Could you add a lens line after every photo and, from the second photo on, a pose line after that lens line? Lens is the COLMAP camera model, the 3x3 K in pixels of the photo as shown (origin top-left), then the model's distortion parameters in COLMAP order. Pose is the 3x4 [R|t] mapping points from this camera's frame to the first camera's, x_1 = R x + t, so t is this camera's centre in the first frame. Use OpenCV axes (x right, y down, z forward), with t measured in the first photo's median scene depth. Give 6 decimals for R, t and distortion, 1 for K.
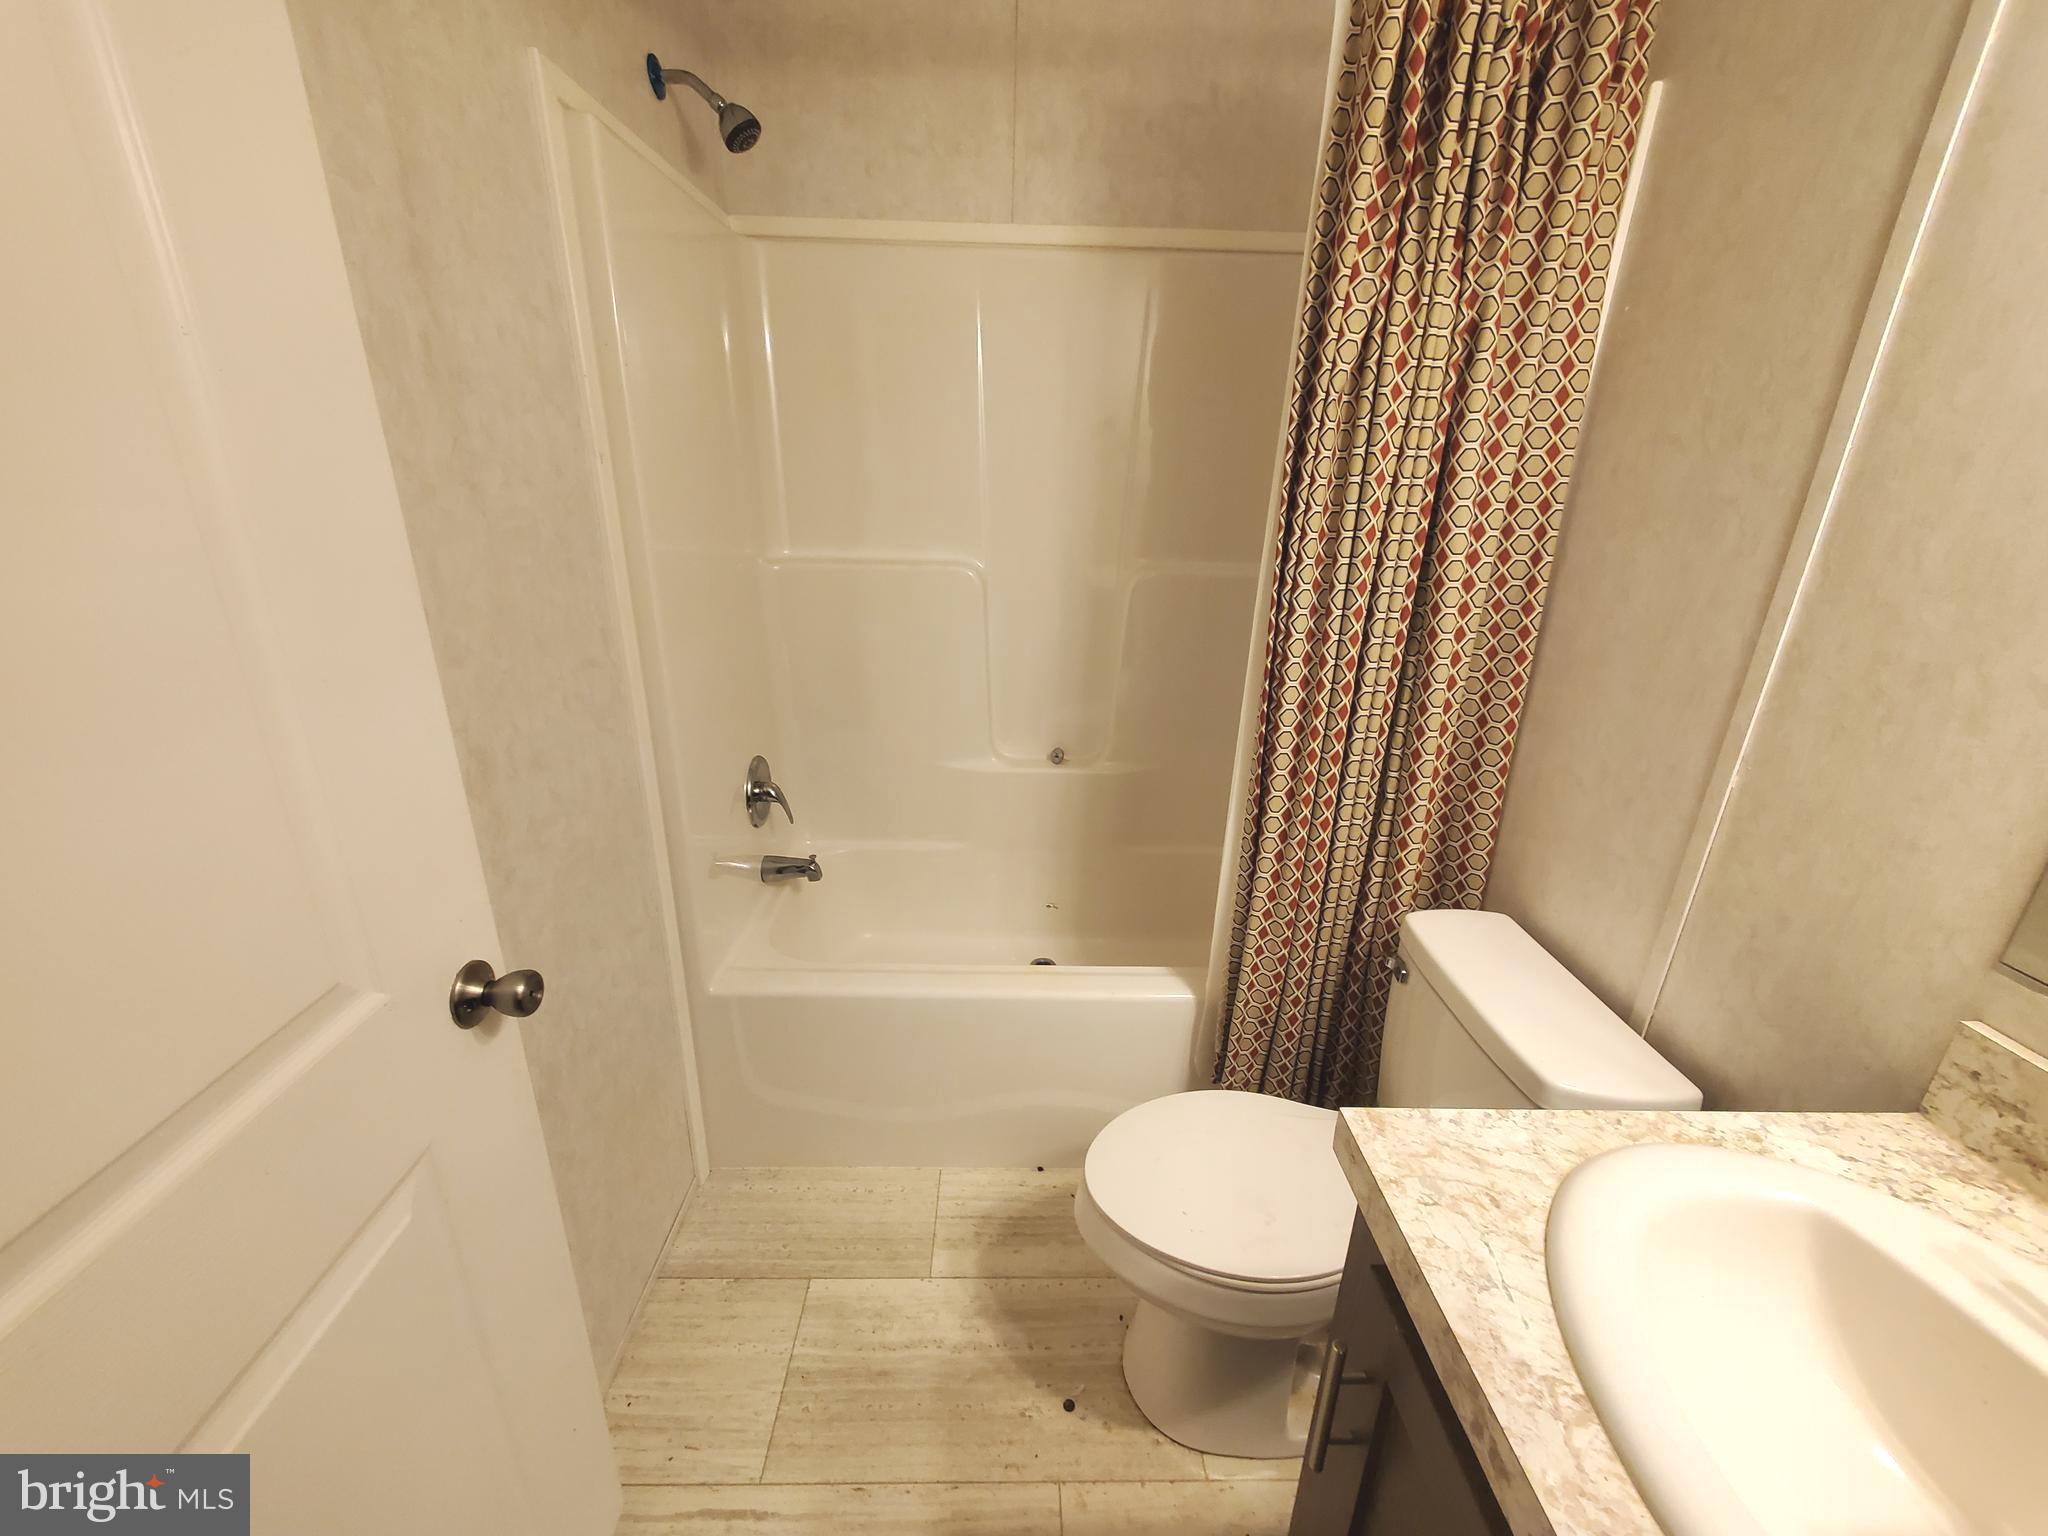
lens RADIAL K [[807.9, 0, 1025.2], [0, 807.9, 753.2], [0, 0, 1]] dist [0.000929, 0.000195]
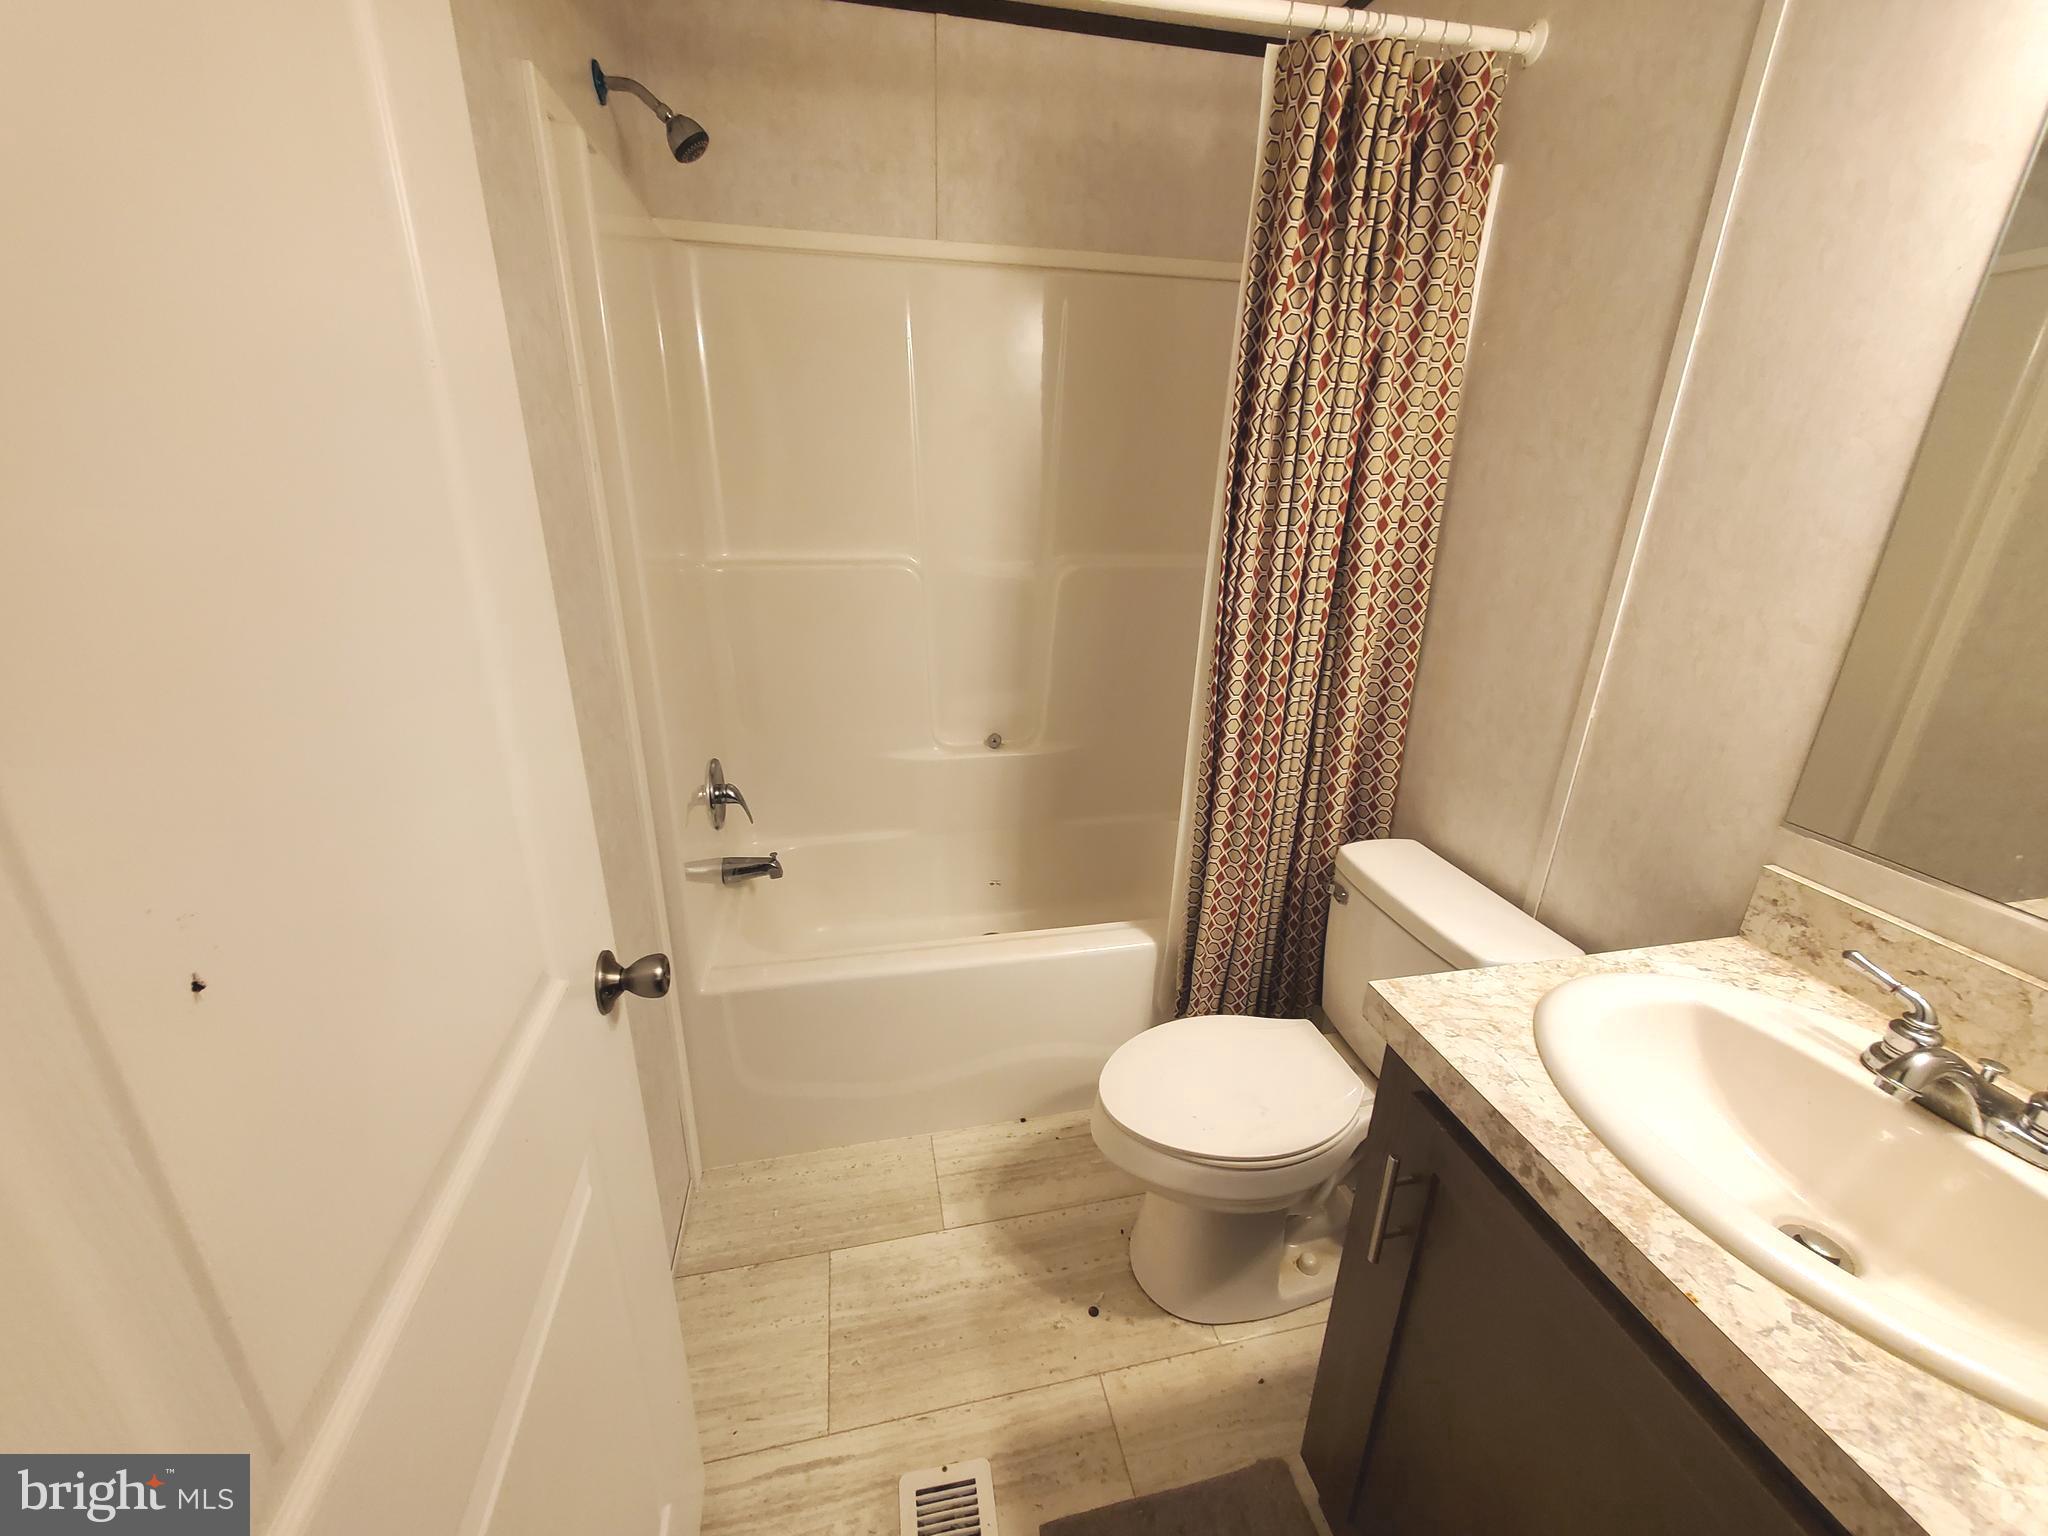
lens RADIAL K [[807.9, 0, 1025.2], [0, 807.9, 753.2], [0, 0, 1]] dist [0.000929, 0.000195]
pose [[0.980423, -0.070235, 0.183948, -0.202914], [0.068807, 0.997530, 0.014144, 0.013362], [-0.184487, -0.001210, 0.982834, -0.088213]]
